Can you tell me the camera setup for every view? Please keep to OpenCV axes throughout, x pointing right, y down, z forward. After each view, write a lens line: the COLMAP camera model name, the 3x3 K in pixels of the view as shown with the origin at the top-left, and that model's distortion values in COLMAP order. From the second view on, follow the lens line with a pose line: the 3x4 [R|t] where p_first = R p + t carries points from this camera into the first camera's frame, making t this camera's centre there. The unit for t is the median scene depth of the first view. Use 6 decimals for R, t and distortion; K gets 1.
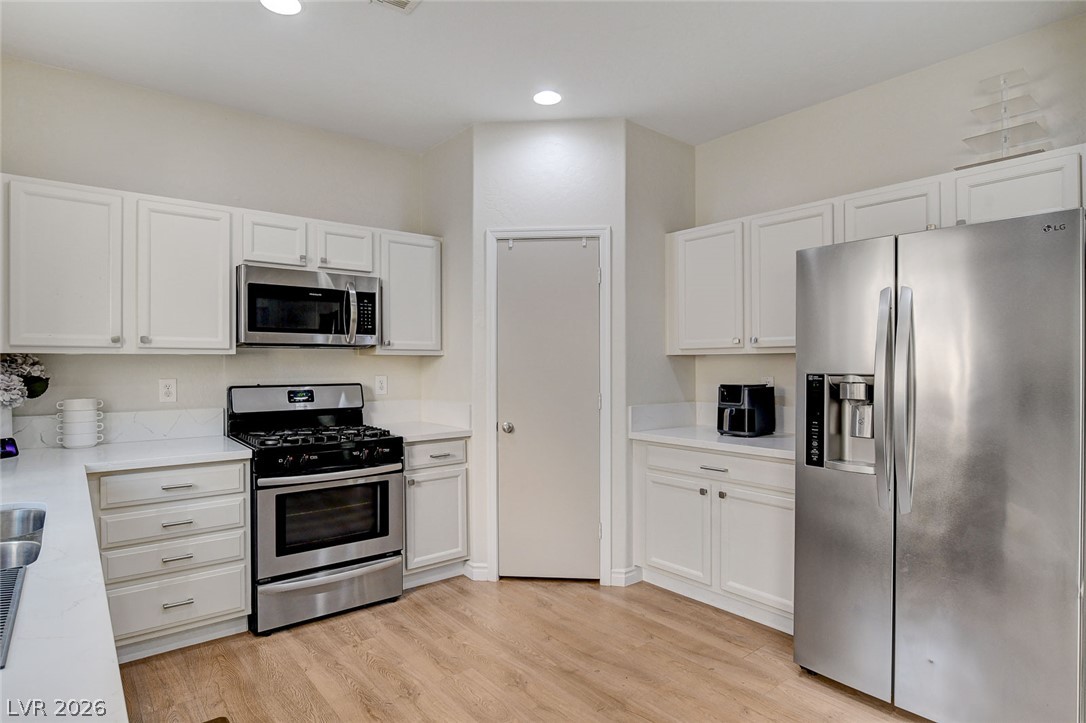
lens RADIAL K [[582.5, 0, 542.4], [0, 582.5, 365.7], [0, 0, 1]] dist [-0.013582, 0.001079]
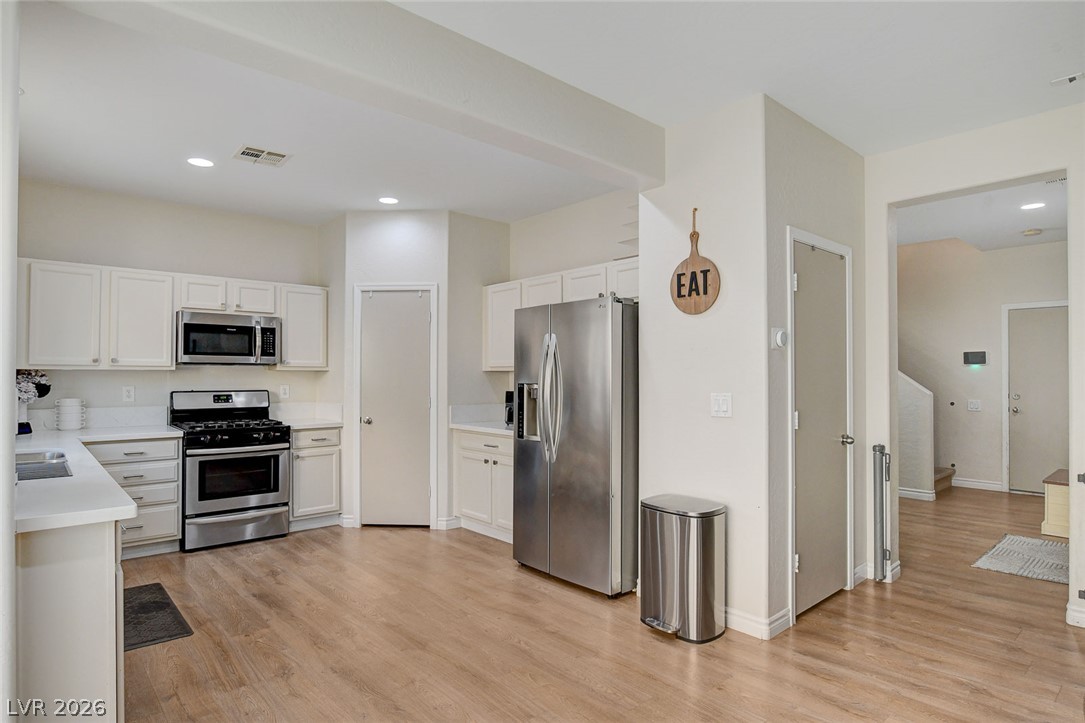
lens RADIAL K [[586.8, 0, 529.4], [0, 586.8, 367.9], [0, 0, 1]] dist [-0.000511, -0.000553]
pose [[0.999695, 0.003657, 0.024421, 0.339848], [-0.003228, 0.999840, -0.017598, -0.000905], [-0.024482, 0.017513, 0.999547, -0.524371]]
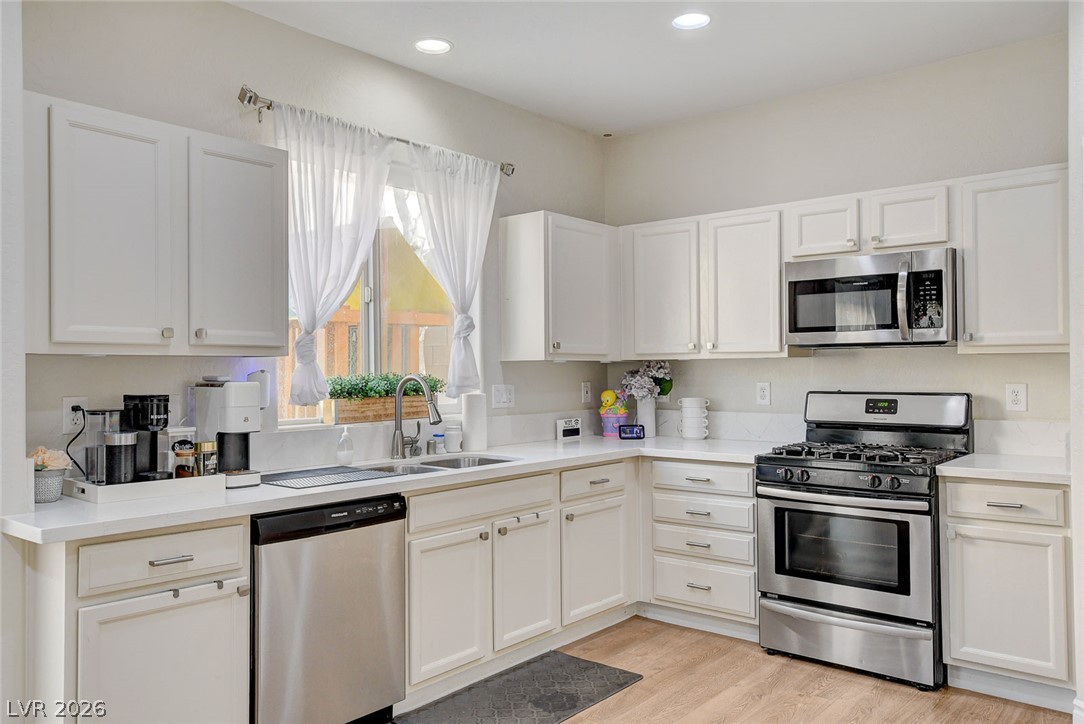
lens RADIAL K [[831.0, 0, 542.0], [0, 831.0, 362.0], [0, 0, 1]] dist [0.003821, 0.001587]
pose [[0.192492, -0.008693, -0.981260, 0.698548], [0.001454, 0.999962, -0.008574, -0.000753], [0.981298, 0.000223, 0.192497, 0.328203]]
